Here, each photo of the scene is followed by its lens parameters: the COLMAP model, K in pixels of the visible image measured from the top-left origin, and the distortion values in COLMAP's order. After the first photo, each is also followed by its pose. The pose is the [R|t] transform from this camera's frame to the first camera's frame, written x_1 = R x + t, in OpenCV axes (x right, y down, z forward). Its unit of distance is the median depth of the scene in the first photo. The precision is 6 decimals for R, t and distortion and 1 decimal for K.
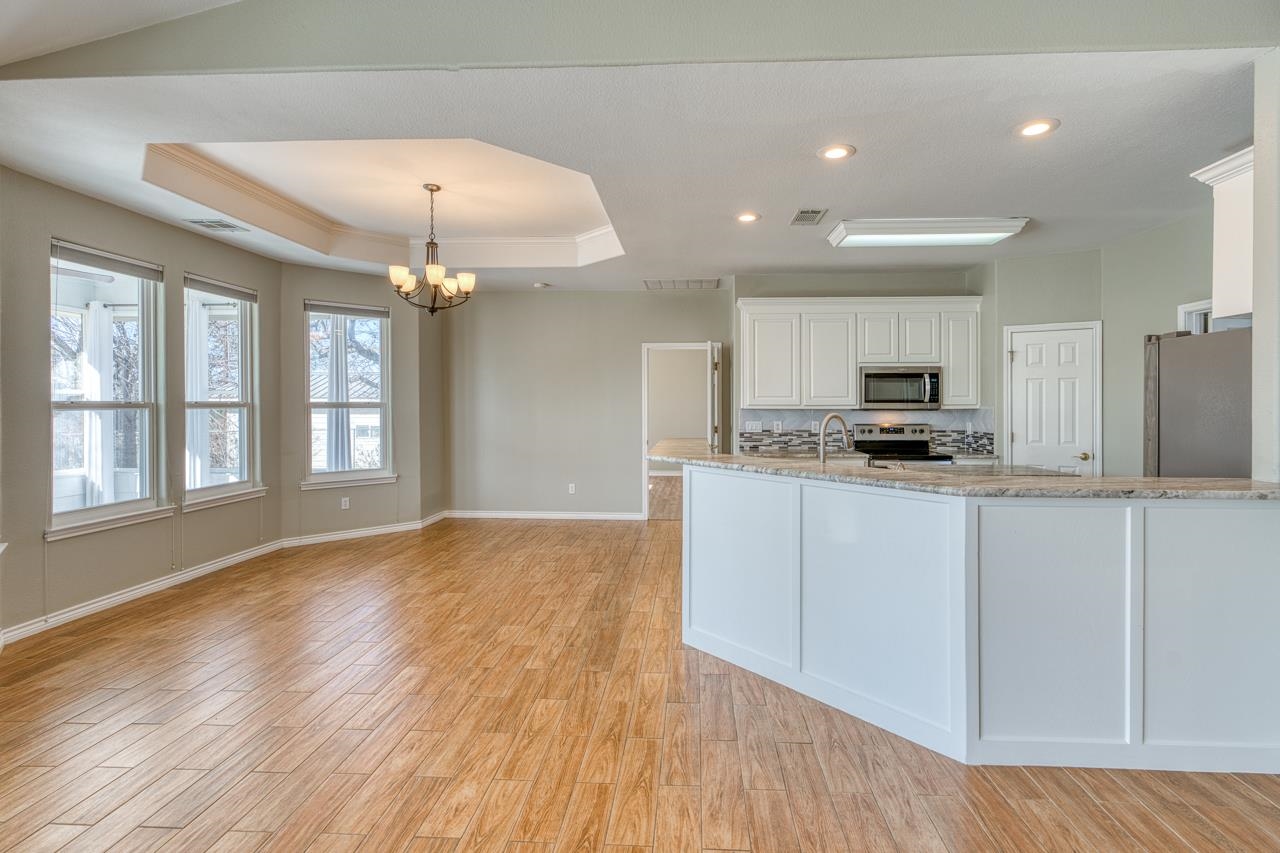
lens RADIAL K [[614.7, 0, 649.1], [0, 614.7, 407.7], [0, 0, 1]] dist [0.001798, 0.000515]
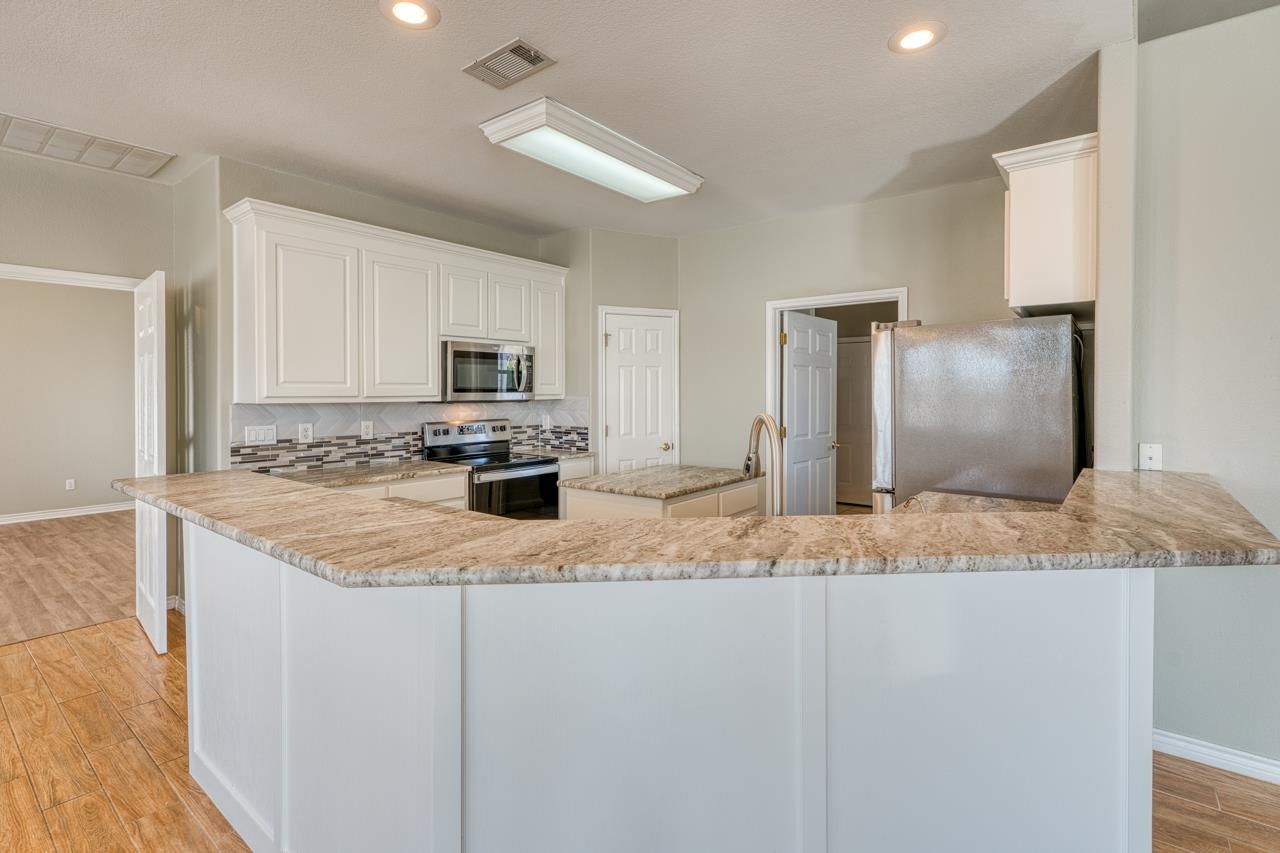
lens RADIAL K [[611.8, 0, 664.2], [0, 611.8, 392.6], [0, 0, 1]] dist [0.000078, -0.000001]
pose [[0.562487, -0.001503, 0.826805, -0.092419], [0.007396, 0.999967, -0.003214, -0.003690], [-0.826773, 0.007923, 0.562480, 0.408445]]
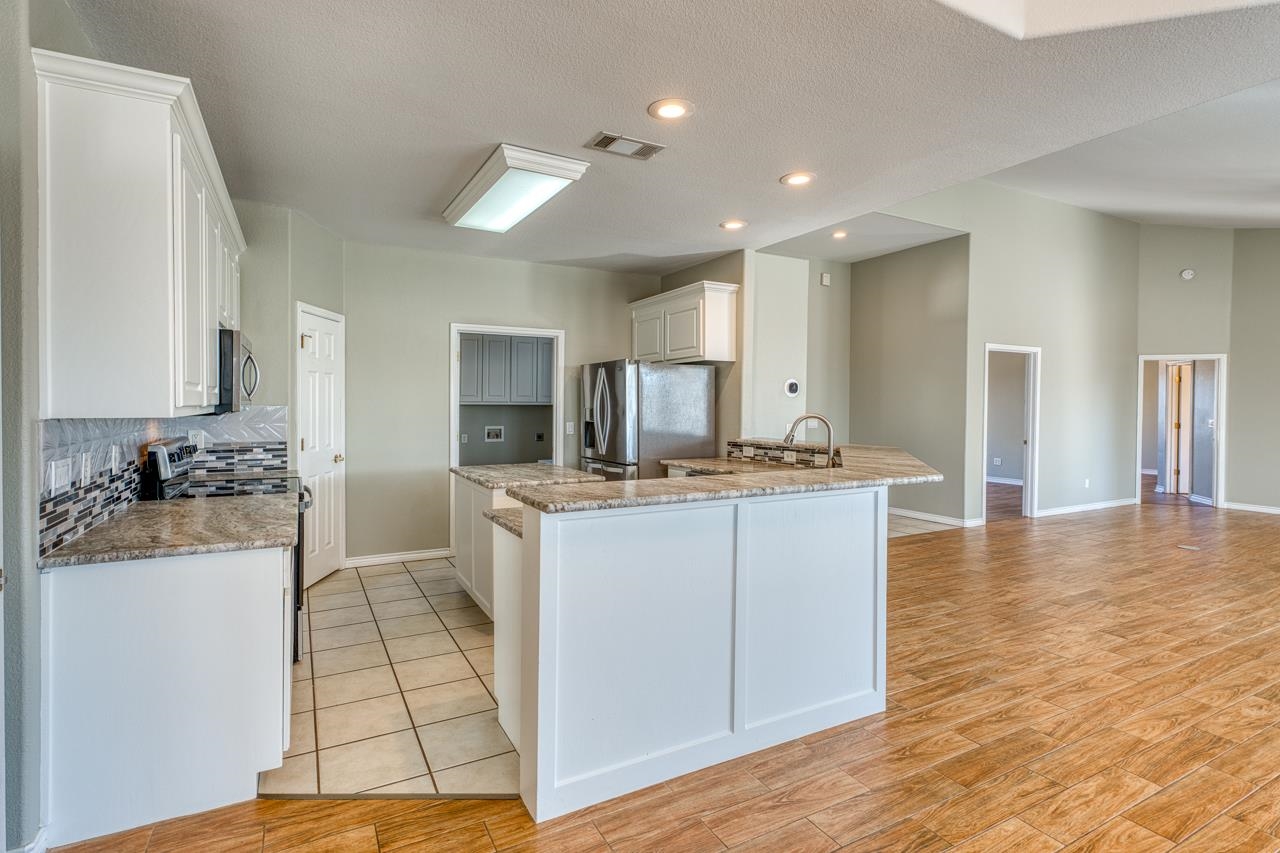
lens RADIAL K [[592.8, 0, 603.9], [0, 592.8, 412.1], [0, 0, 1]] dist [0.001824, -0.000082]
pose [[-0.496053, -0.017022, 0.868125, -0.245158], [-0.000546, 0.999814, 0.019293, -0.007788], [-0.868292, 0.009096, -0.495970, 0.986930]]
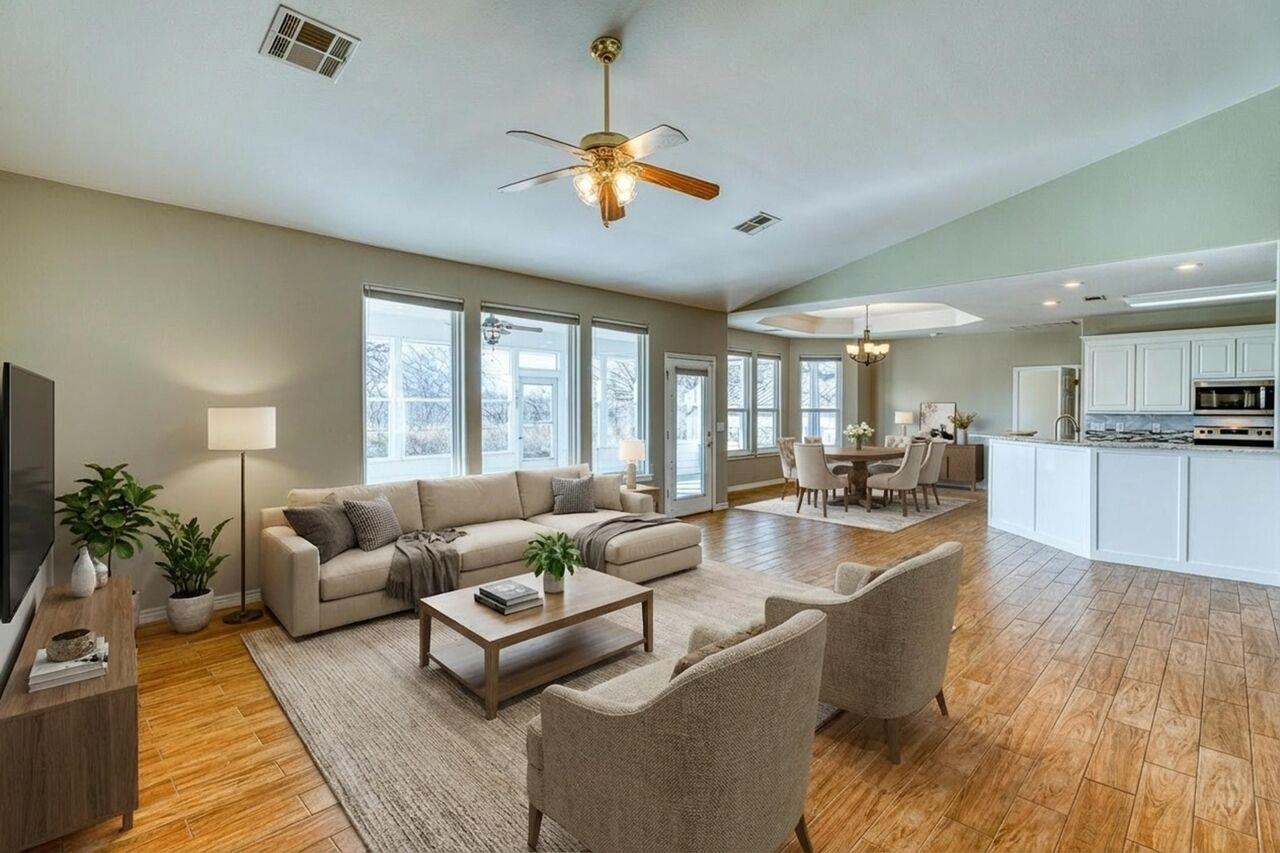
lens RADIAL K [[595.5, 0, 635.5], [0, 595.5, 423.4], [0, 0, 1]] dist [0.000945, 0.000340]
pose [[0.757859, 0.016730, -0.652204, 0.277051], [-0.007385, 0.999827, 0.017066, 0.009025], [0.652377, -0.008117, 0.757851, -0.774191]]
